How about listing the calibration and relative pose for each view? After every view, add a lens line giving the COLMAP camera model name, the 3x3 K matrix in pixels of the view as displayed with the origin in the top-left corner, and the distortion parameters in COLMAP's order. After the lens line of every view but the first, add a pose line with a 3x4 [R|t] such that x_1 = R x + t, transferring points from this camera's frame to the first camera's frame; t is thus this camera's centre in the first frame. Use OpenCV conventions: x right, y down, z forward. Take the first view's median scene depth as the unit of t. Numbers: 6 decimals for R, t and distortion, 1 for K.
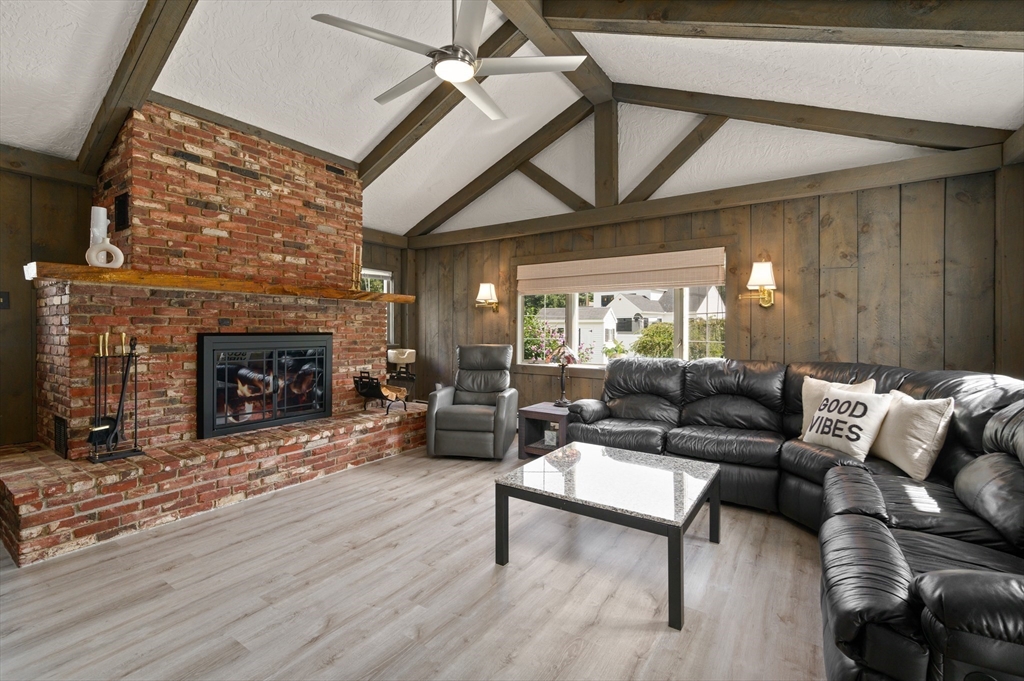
lens RADIAL K [[431.5, 0, 527.5], [0, 431.5, 331.3], [0, 0, 1]] dist [-0.000855, -0.000363]
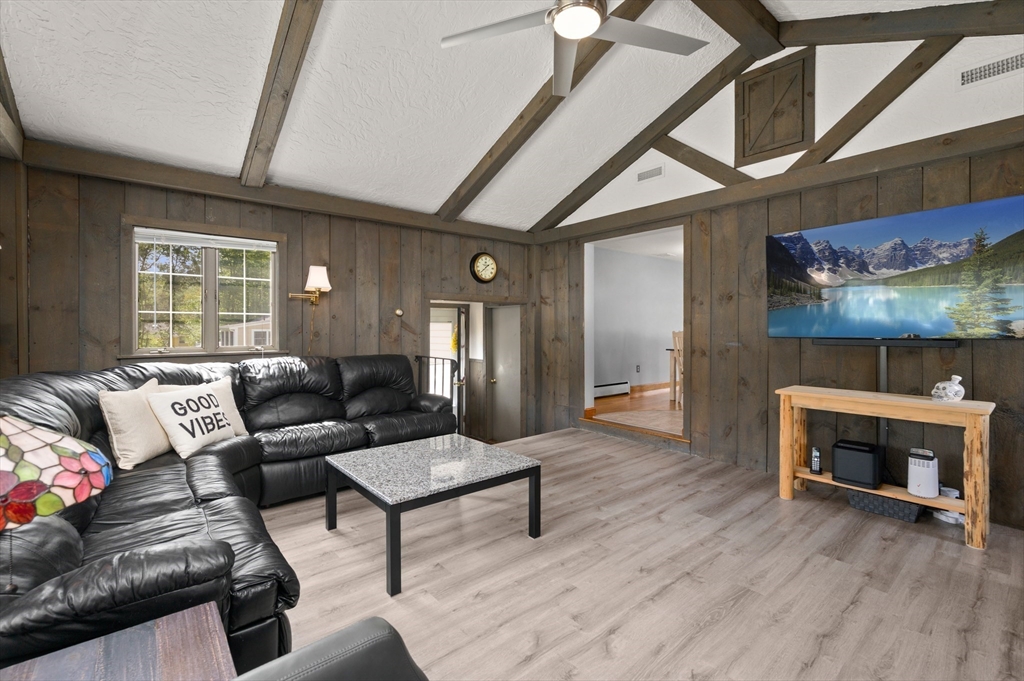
lens RADIAL K [[431.5, 0, 527.5], [0, 431.5, 331.3], [0, 0, 1]] dist [-0.000855, -0.000363]
pose [[-0.956490, -0.001770, 0.291760, -0.231717], [0.001802, 0.999927, 0.011973, -0.004646], [-0.291760, 0.011978, -0.956417, 1.306460]]
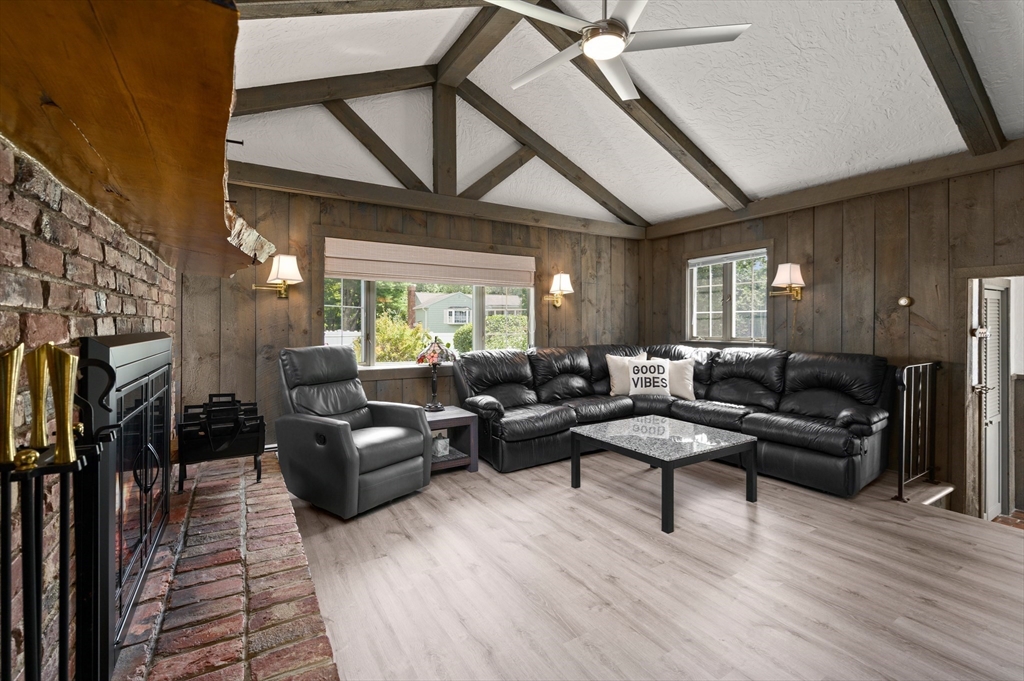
lens RADIAL K [[455.0, 0, 509.1], [0, 455.0, 325.6], [0, 0, 1]] dist [-0.001086, -0.000147]
pose [[0.435696, -0.002833, 0.900089, -0.816130], [0.008083, 0.999967, -0.000765, 0.001736], [-0.900057, 0.007609, 0.435705, 0.539305]]
